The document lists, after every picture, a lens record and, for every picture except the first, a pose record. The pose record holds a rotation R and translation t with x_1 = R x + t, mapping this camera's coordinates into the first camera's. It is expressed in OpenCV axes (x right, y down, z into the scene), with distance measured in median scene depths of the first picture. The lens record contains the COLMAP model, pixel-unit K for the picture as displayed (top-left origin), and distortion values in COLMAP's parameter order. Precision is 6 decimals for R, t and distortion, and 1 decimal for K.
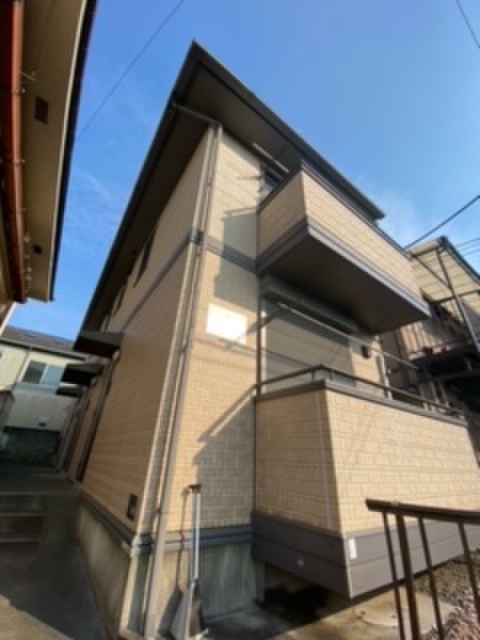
lens RADIAL K [[259.7, 0, 240.0], [0, 259.7, 320.0], [0, 0, 1]] dist [0.001461, -0.012173]
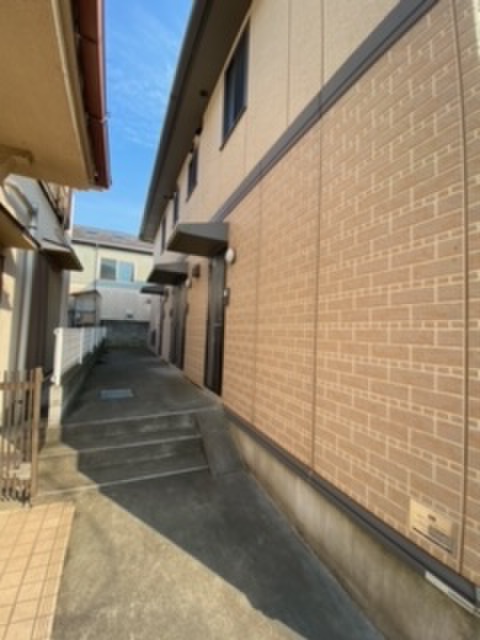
lens RADIAL K [[259.7, 0, 240.0], [0, 259.7, 320.0], [0, 0, 1]] dist [0.001461, -0.012173]
pose [[0.983648, -0.010102, -0.179818, -0.127449], [0.085591, 0.904693, 0.417378, -0.001735], [0.158464, -0.425943, 0.890764, 0.101684]]
